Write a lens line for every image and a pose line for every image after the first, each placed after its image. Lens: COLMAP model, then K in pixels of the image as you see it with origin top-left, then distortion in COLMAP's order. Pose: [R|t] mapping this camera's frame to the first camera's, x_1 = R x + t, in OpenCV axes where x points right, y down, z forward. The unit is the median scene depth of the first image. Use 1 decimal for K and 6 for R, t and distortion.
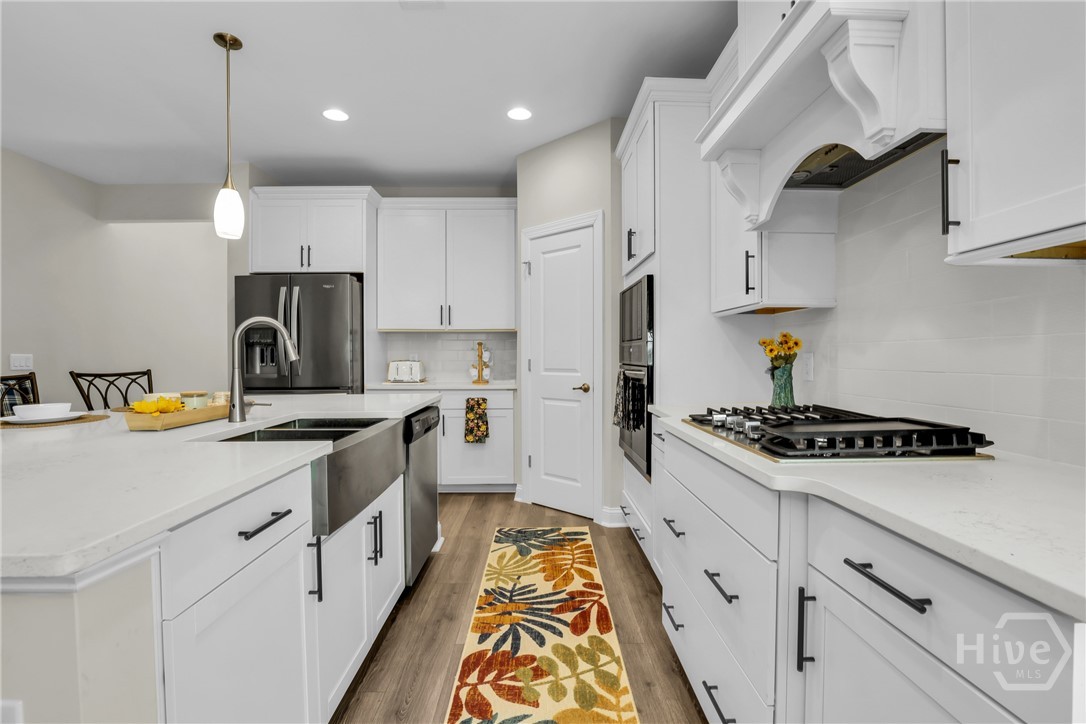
lens RADIAL K [[498.2, 0, 545.8], [0, 498.2, 360.7], [0, 0, 1]] dist [-0.031066, 0.001101]
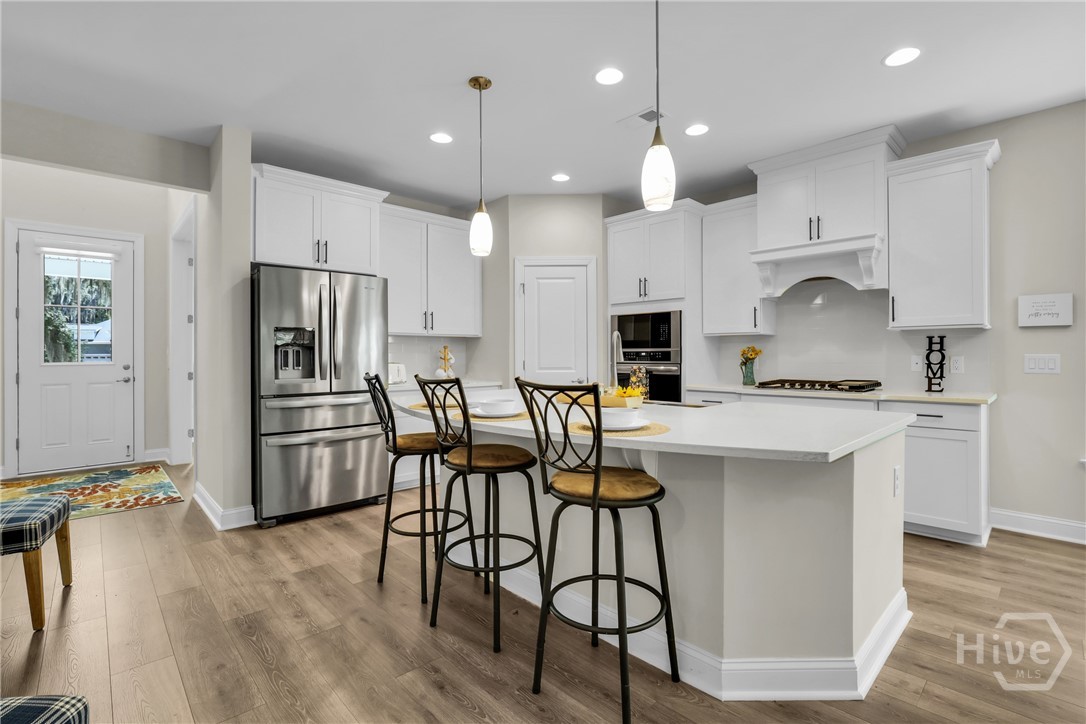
lens RADIAL K [[498.2, 0, 541.6], [0, 498.2, 357.7], [0, 0, 1]] dist [-0.031066, 0.001101]
pose [[0.734951, -0.004539, 0.678105, -0.913463], [0.009765, 0.999945, -0.003891, -0.005205], [-0.678049, 0.009482, 0.734955, 0.044095]]
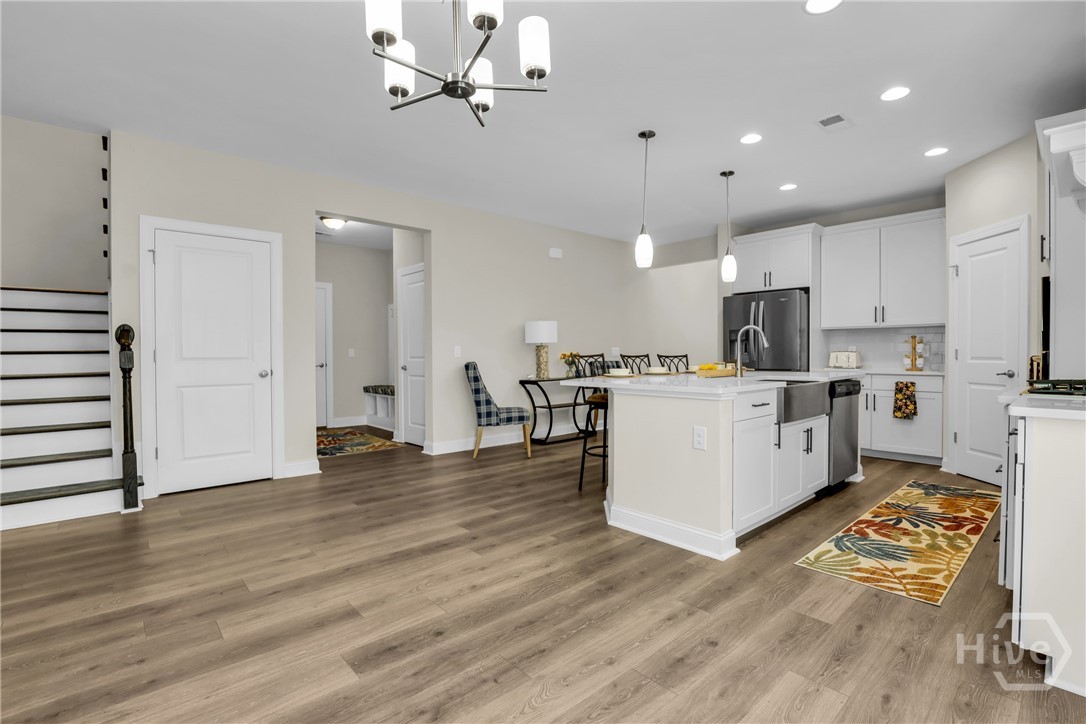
lens RADIAL K [[498.2, 0, 553.8], [0, 498.2, 359.1], [0, 0, 1]] dist [-0.031066, 0.001101]
pose [[0.664211, 0.010148, -0.747477, 0.206708], [-0.008194, 0.999947, 0.006294, 0.021739], [0.747501, 0.001945, 0.664258, -0.484924]]
